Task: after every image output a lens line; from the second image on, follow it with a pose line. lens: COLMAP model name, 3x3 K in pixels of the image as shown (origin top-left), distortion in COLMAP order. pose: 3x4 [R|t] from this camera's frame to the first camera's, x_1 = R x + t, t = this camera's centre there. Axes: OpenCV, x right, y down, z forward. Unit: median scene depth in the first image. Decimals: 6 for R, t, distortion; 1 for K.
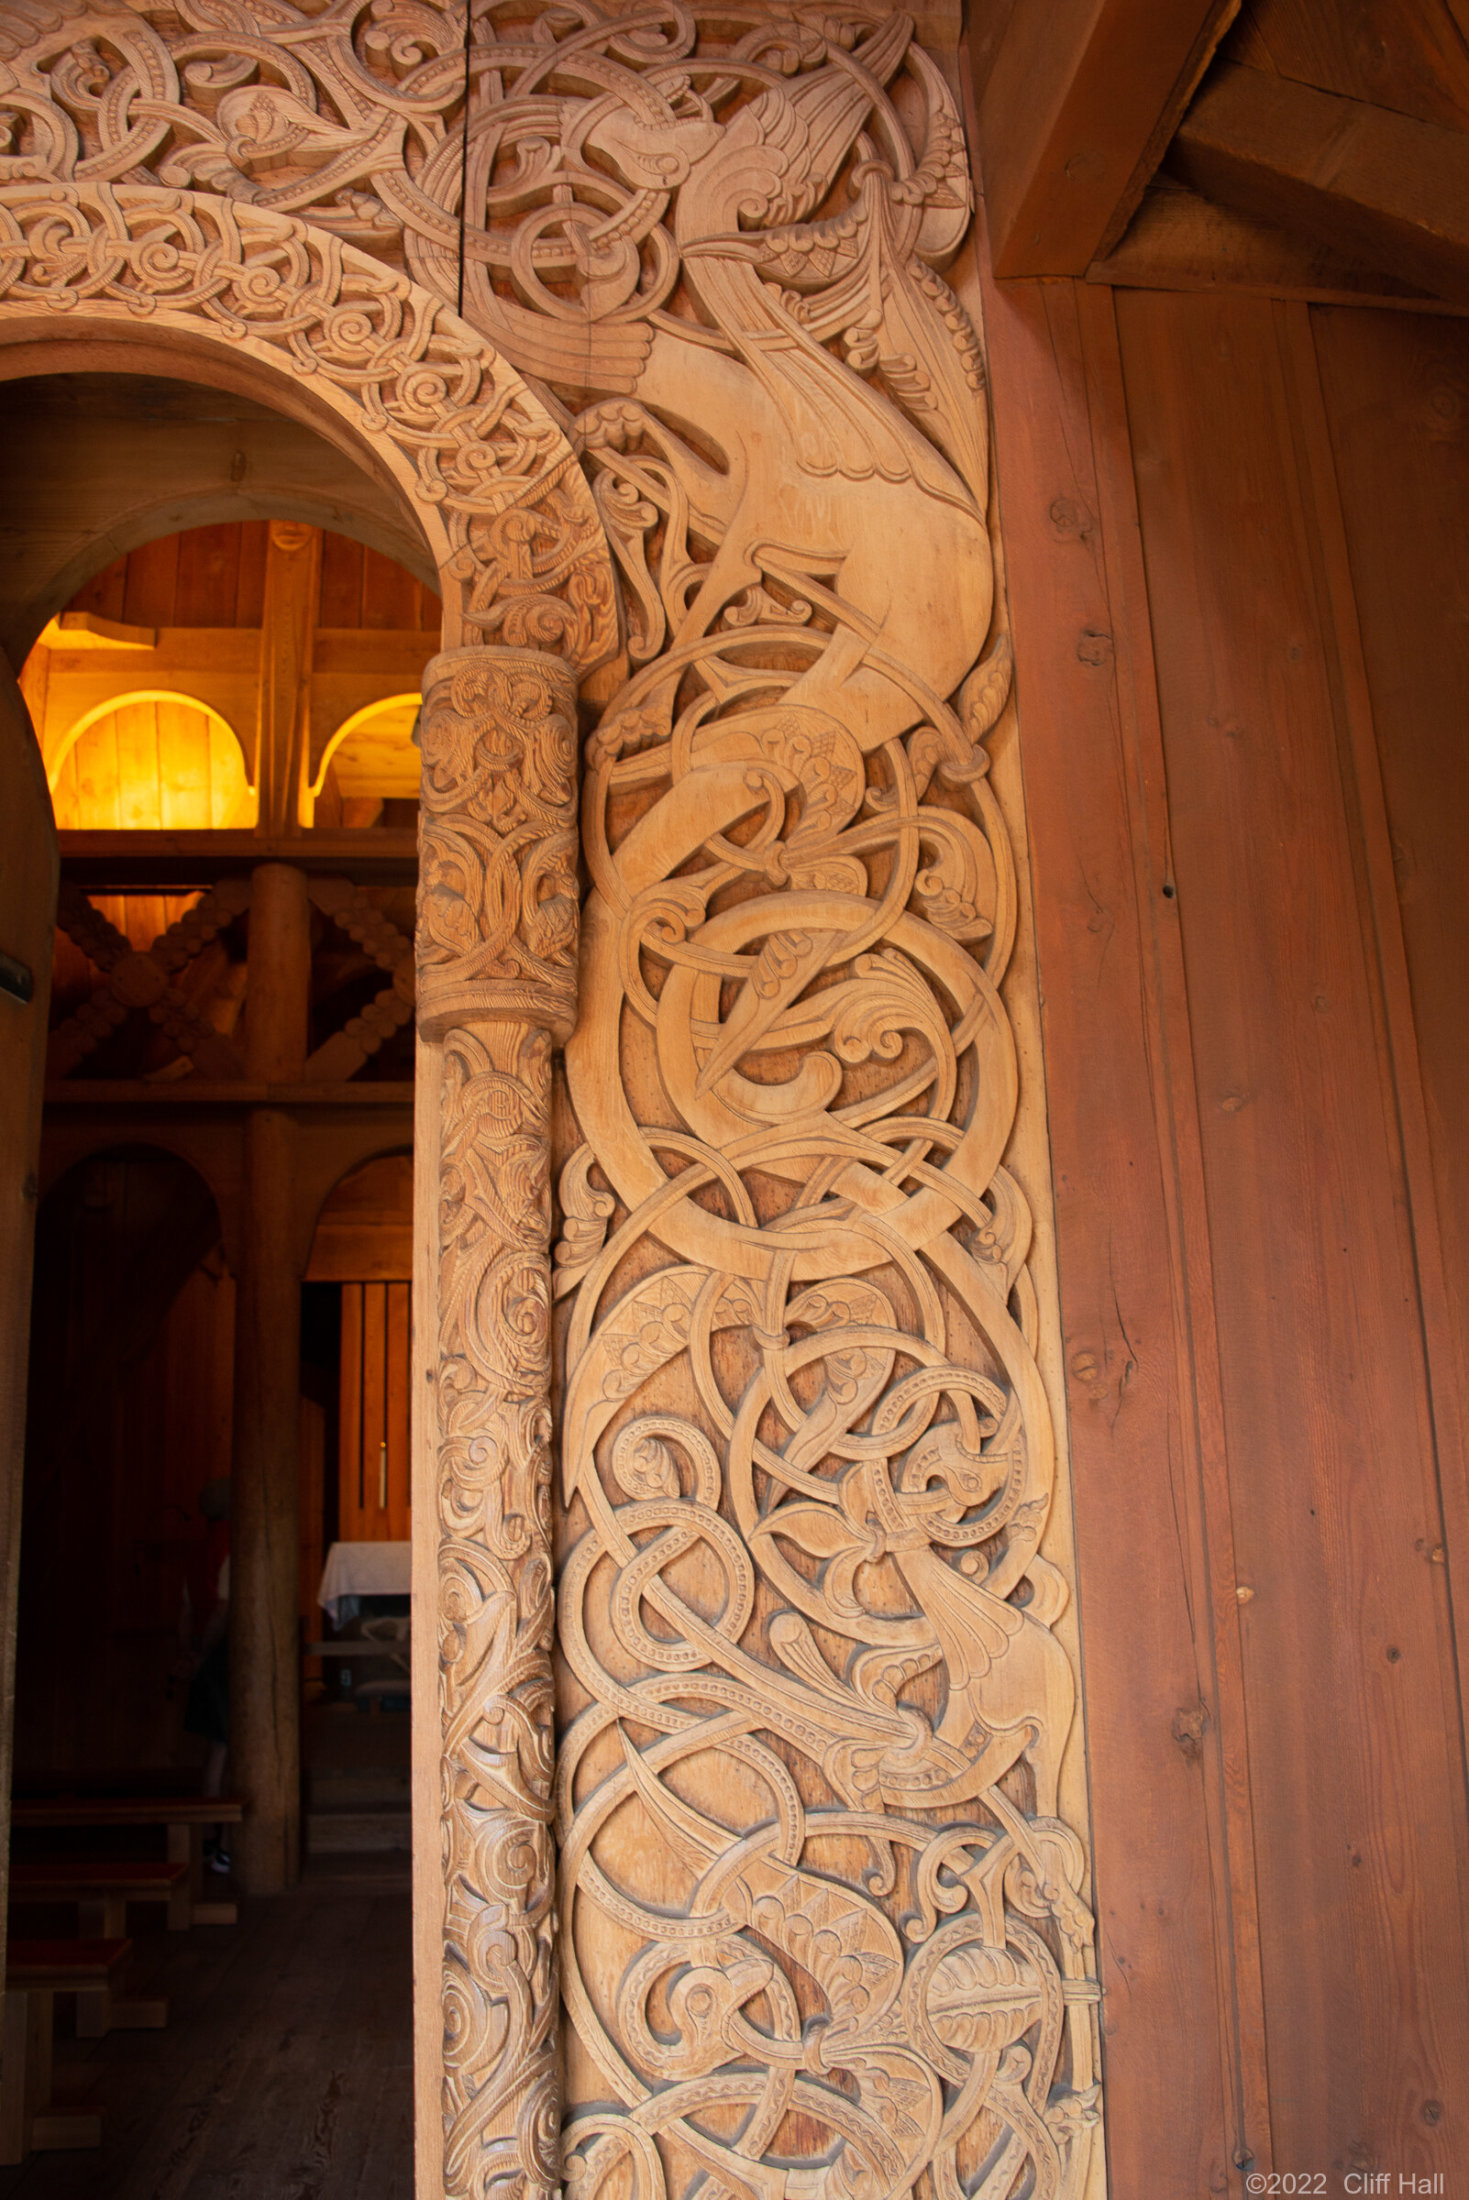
lens RADIAL K [[1810.3, 0, 739.9], [0, 1810.3, 1098.5], [0, 0, 1]] dist [-0.122429, -0.000613]
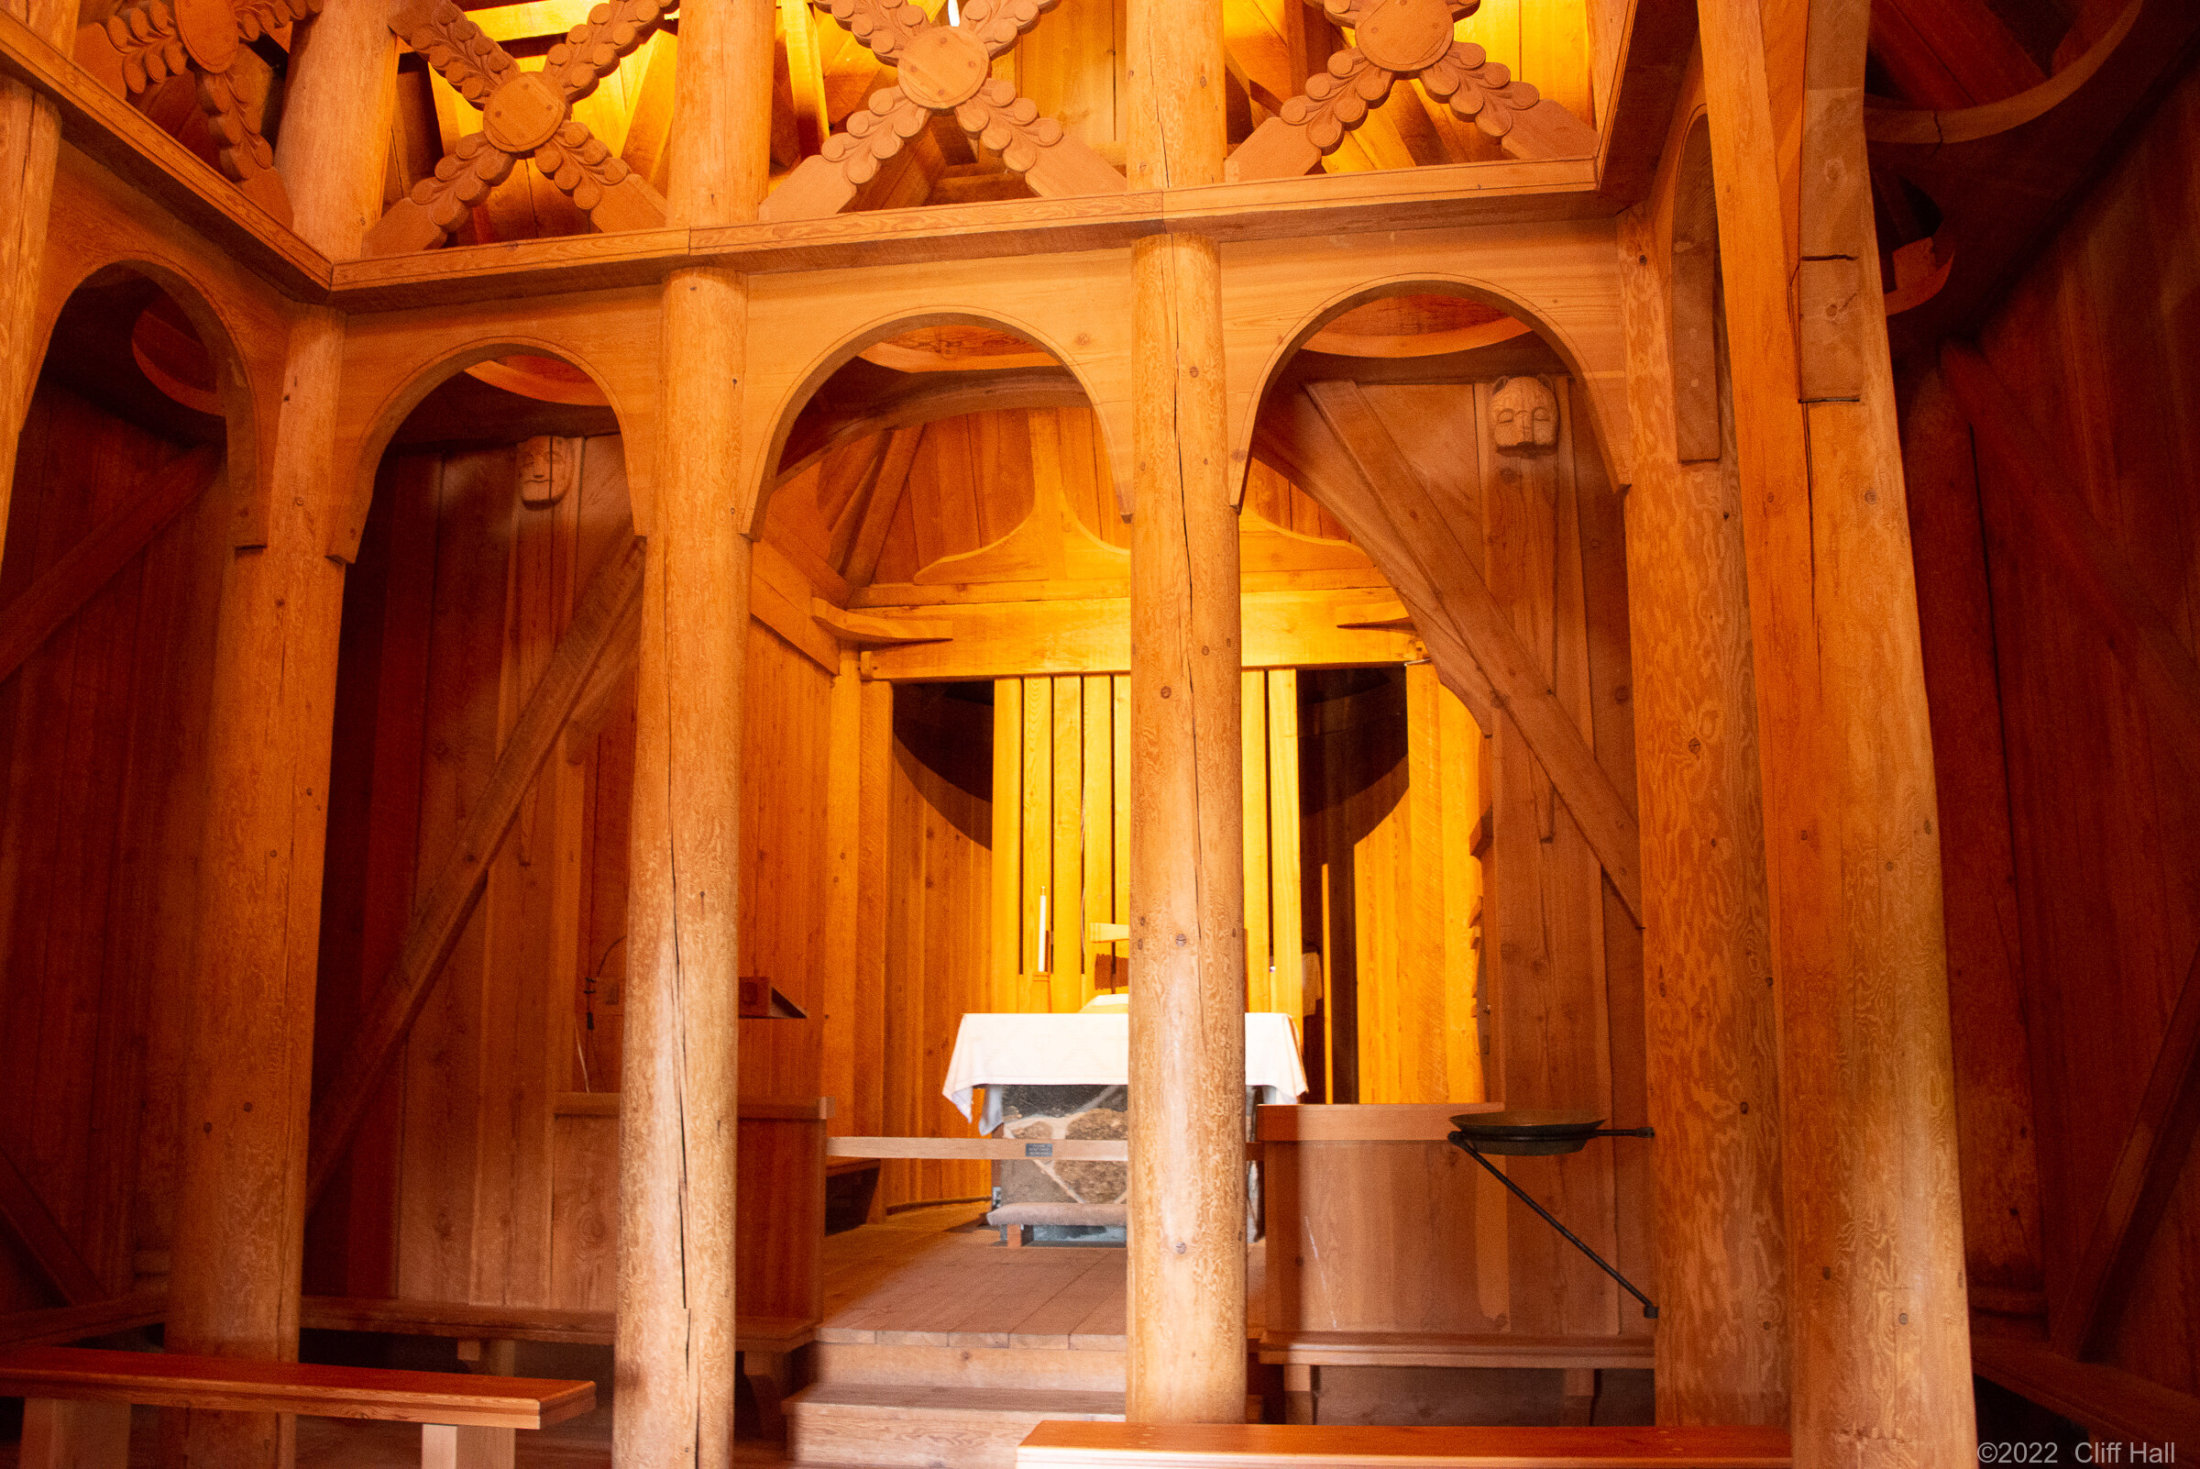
lens RADIAL K [[1810.3, 0, 1100.0], [0, 1810.3, 734.5], [0, 0, 1]] dist [-0.122429, -0.000613]
pose [[0.964352, -0.022974, -0.263623, 0.030558], [0.037031, 0.998138, 0.048474, 0.132384], [0.262019, -0.056508, 0.963407, 0.404407]]
